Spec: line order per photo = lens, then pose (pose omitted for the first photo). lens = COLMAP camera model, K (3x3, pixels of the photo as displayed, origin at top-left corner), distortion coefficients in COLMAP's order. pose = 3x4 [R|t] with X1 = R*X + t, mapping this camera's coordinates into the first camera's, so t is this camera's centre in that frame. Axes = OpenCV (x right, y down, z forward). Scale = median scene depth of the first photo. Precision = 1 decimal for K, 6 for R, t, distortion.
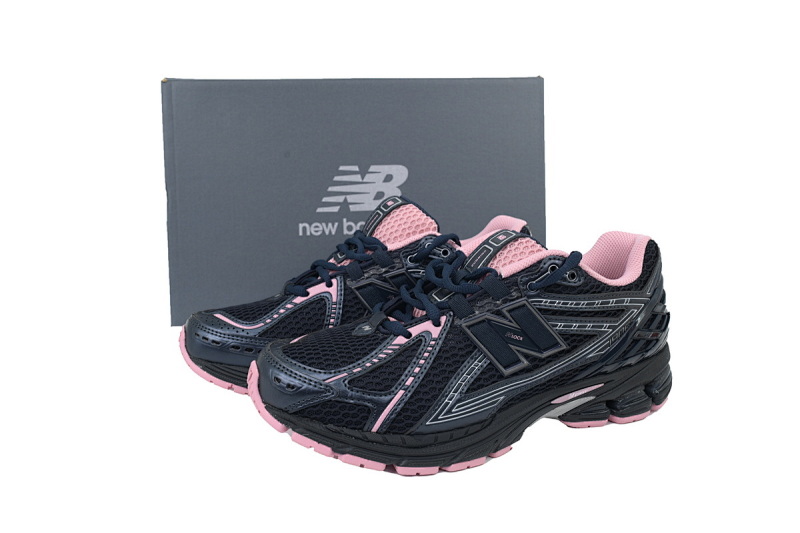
lens RADIAL K [[621.2, 0, 399.6], [0, 621.2, 266.3], [0, 0, 1]] dist [0.038844, -0.002066]
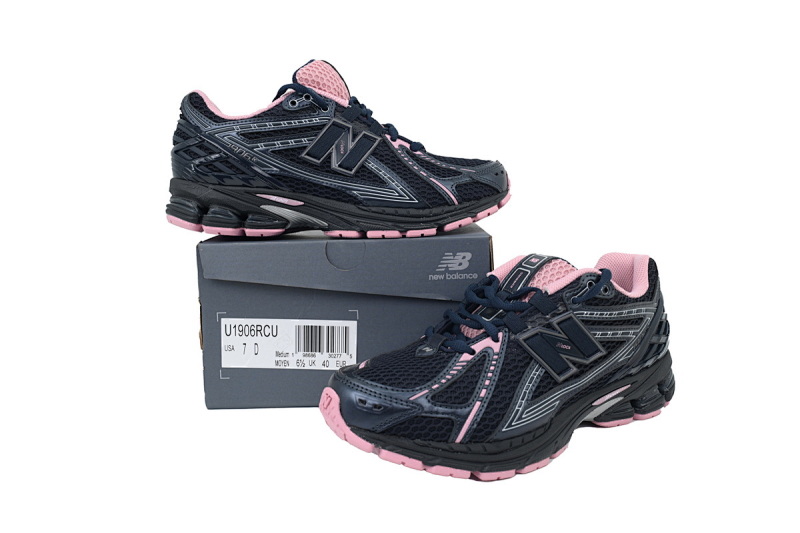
lens RADIAL K [[621.2, 0, 402.2], [0, 621.2, 267.4], [0, 0, 1]] dist [0.038844, -0.002066]
pose [[0.981367, -0.046857, 0.186342, -0.303625], [0.060417, 0.995870, -0.067764, 0.029902], [-0.182397, 0.077760, 0.980145, -0.058015]]
